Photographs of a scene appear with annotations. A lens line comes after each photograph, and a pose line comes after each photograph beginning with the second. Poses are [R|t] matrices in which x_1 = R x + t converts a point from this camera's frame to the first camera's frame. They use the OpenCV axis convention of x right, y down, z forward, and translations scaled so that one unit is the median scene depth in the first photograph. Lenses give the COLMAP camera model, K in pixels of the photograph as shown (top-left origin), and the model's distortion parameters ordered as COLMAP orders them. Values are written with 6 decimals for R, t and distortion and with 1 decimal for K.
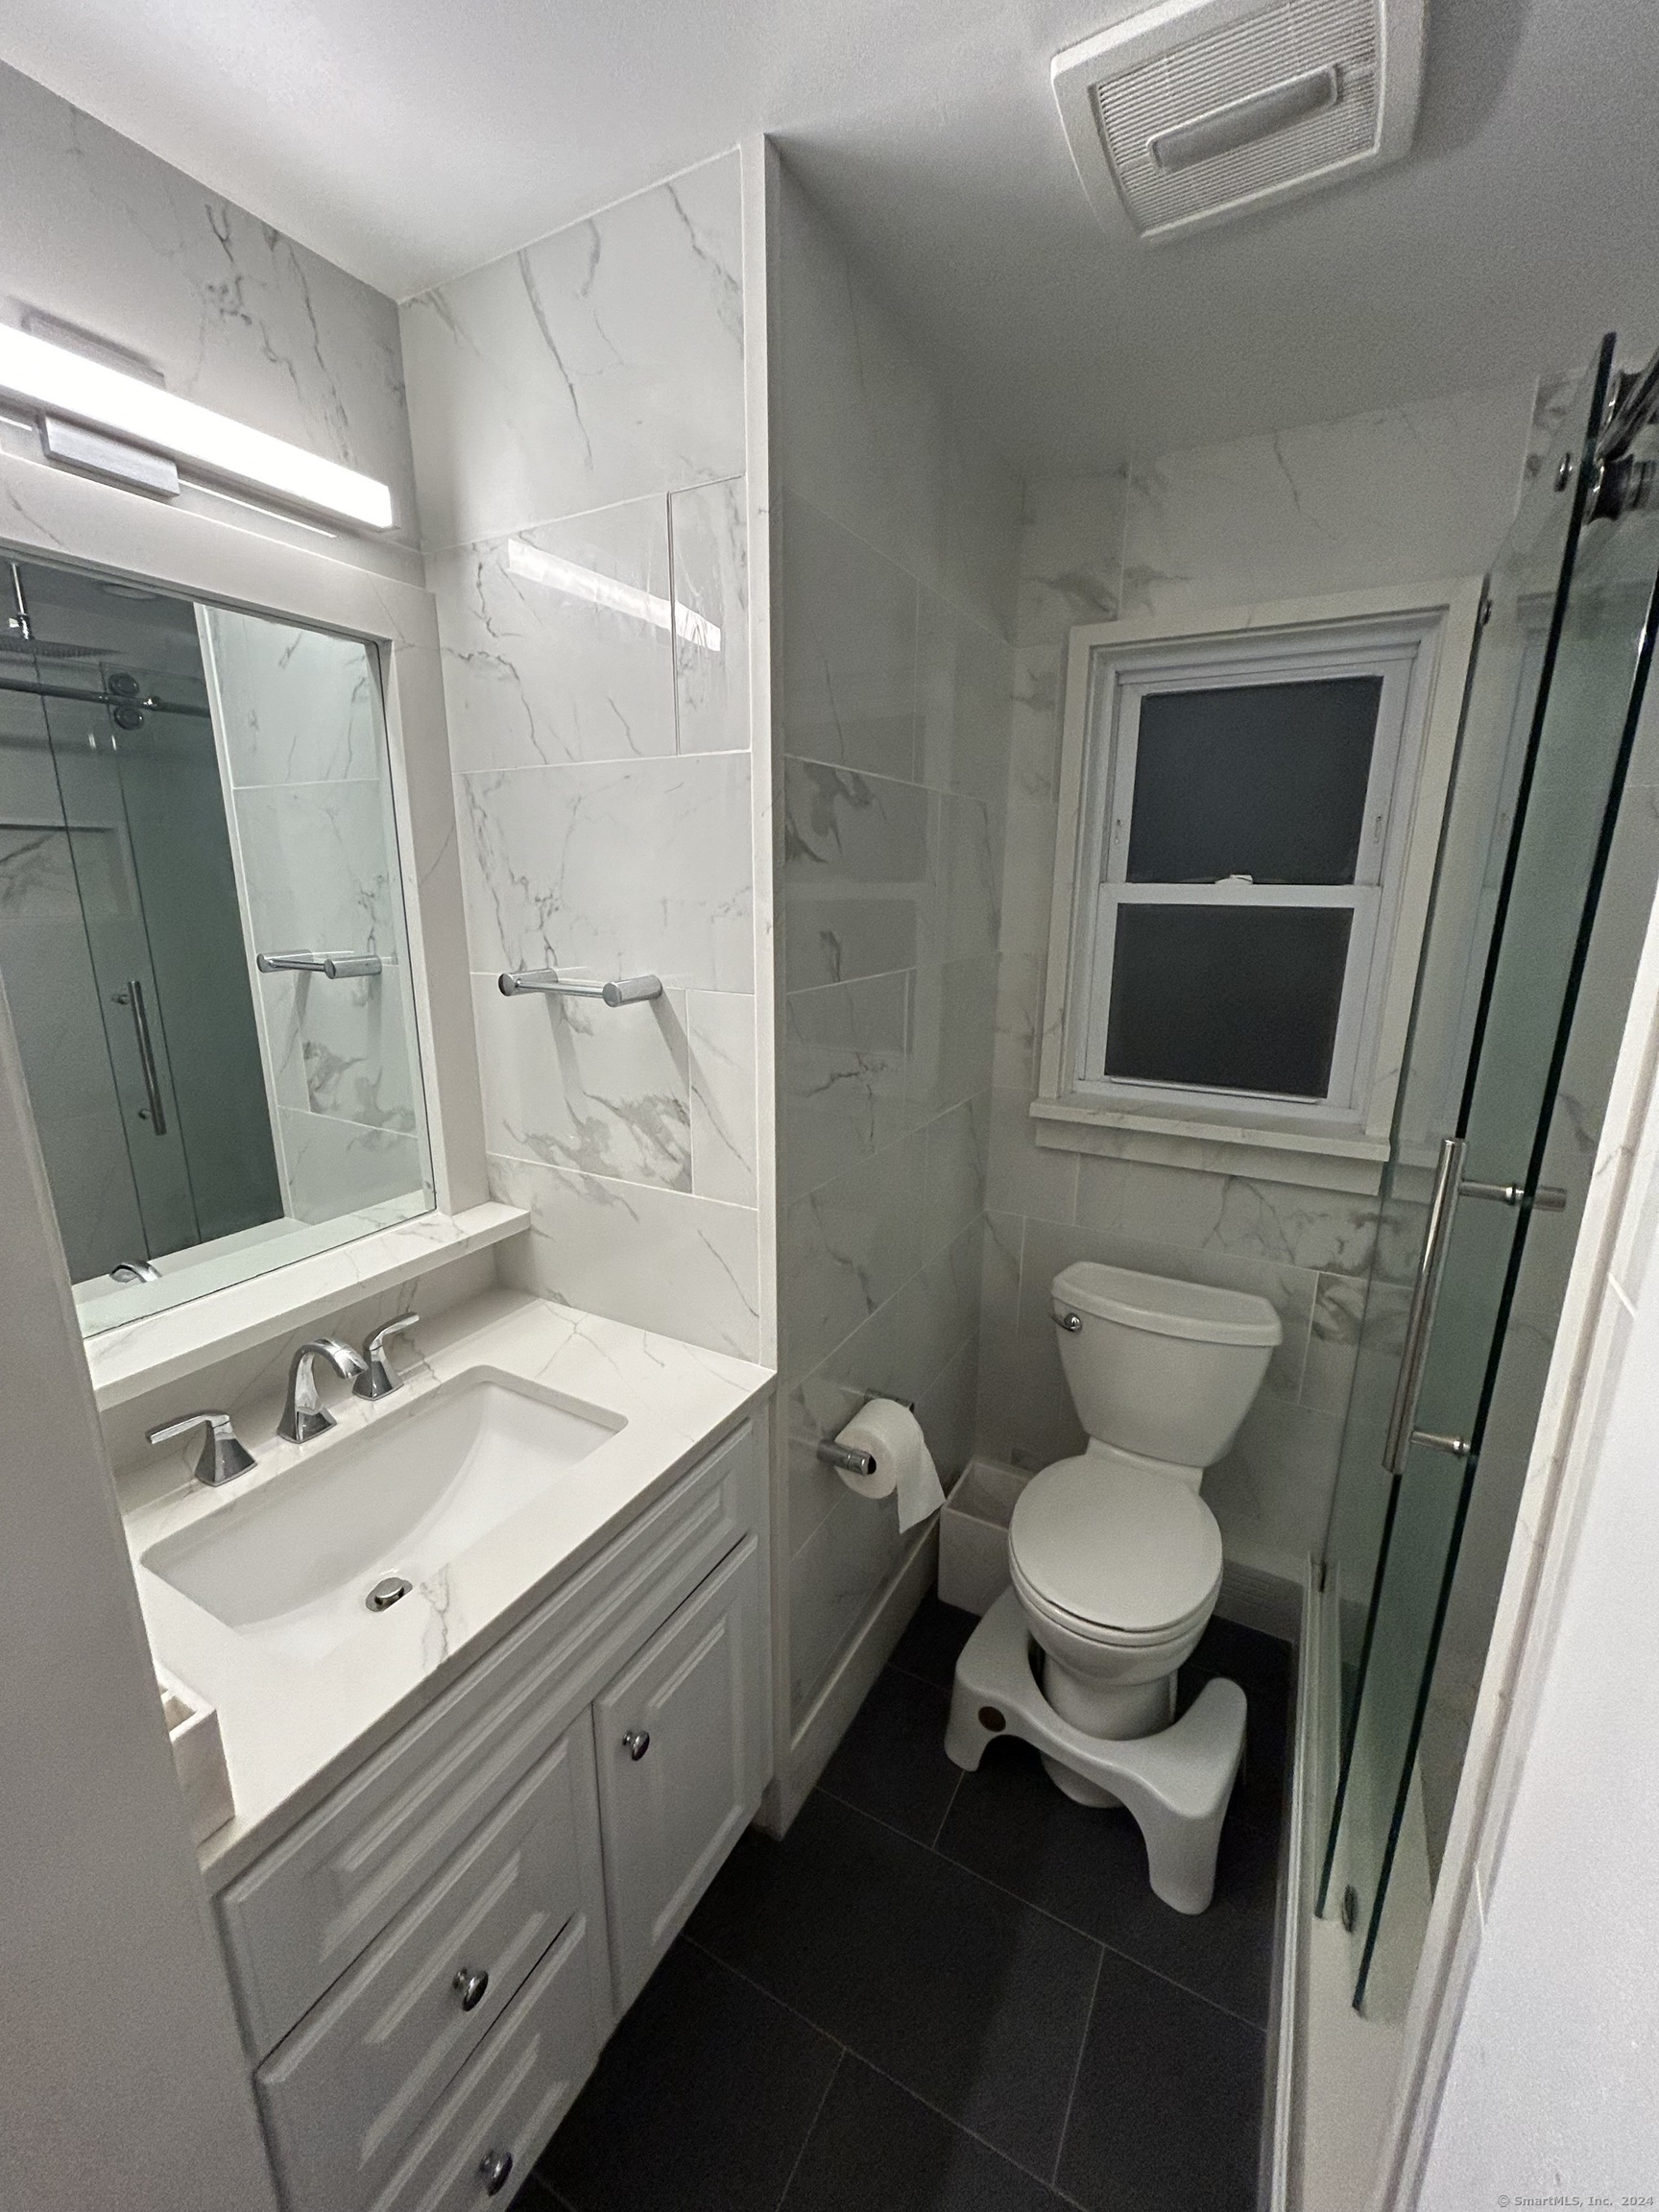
lens RADIAL K [[888.7, 0, 829.5], [0, 888.7, 1106.0], [0, 0, 1]] dist [-0.000421, 0.000645]
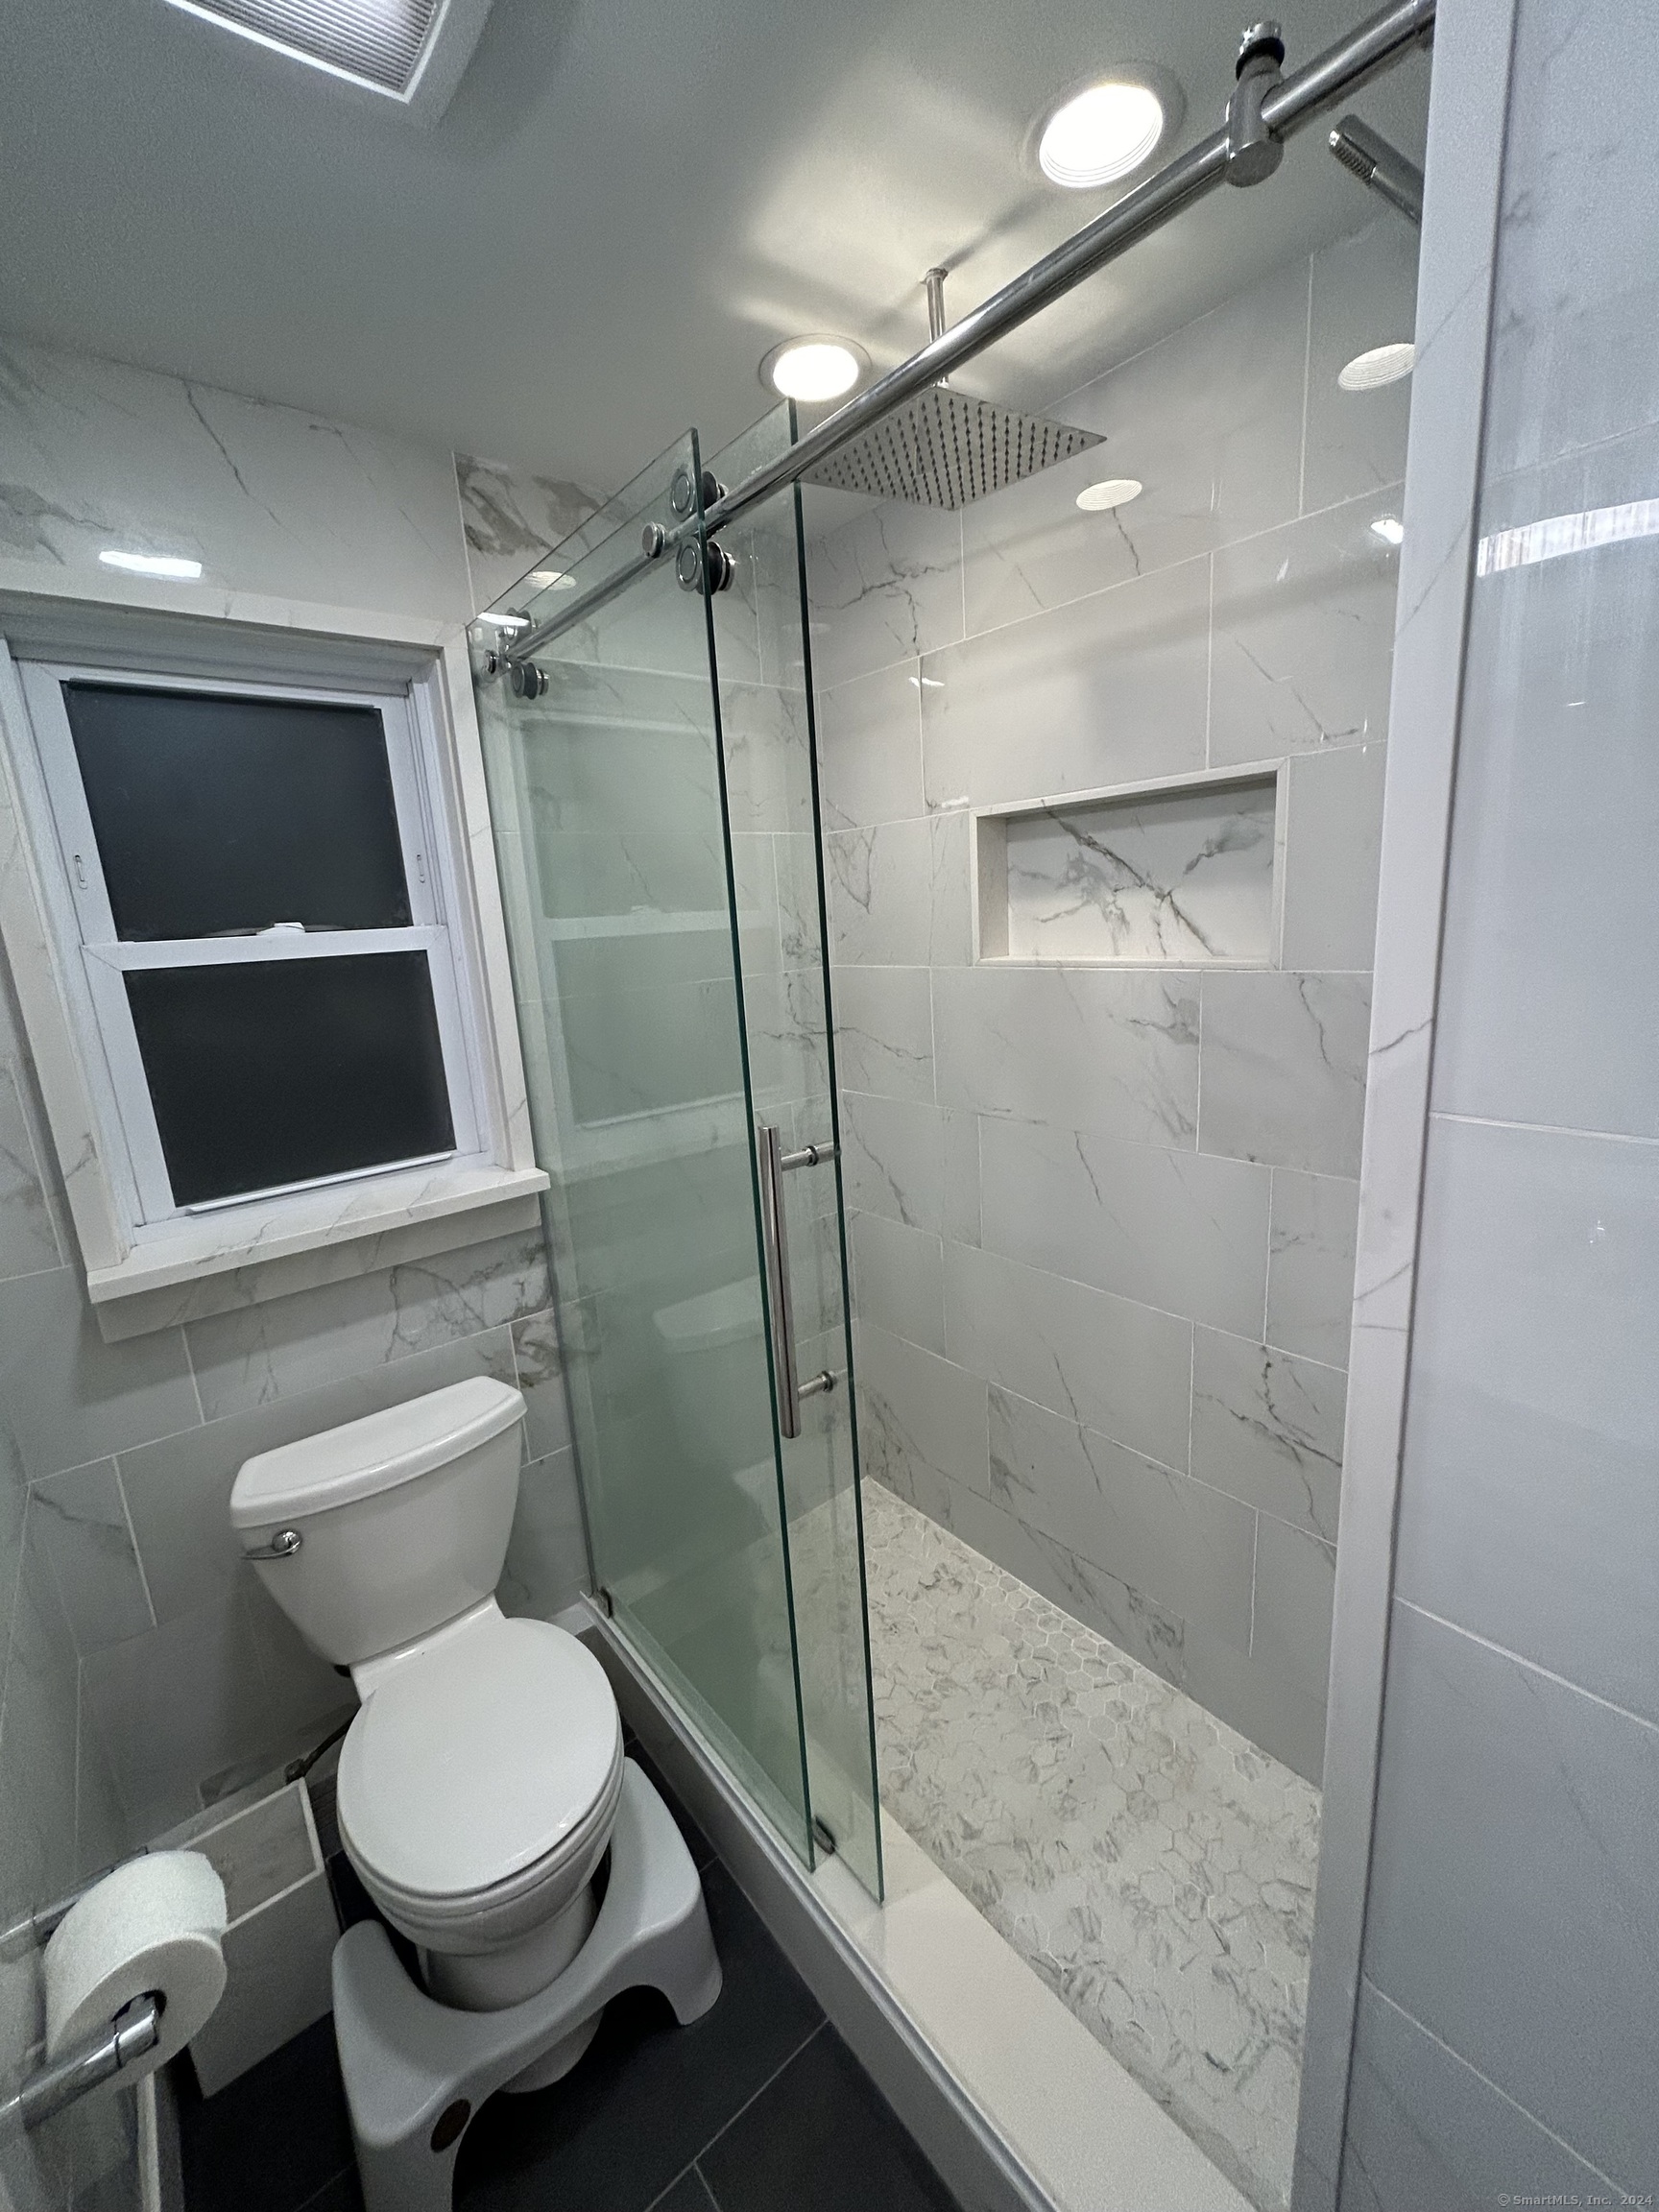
lens RADIAL K [[888.7, 0, 829.5], [0, 888.7, 1106.0], [0, 0, 1]] dist [-0.000421, 0.000645]
pose [[0.367596, -0.224152, 0.902568, -0.136310], [0.285921, 0.950751, 0.119669, -0.052428], [-0.884942, 0.214074, 0.413582, 0.248561]]
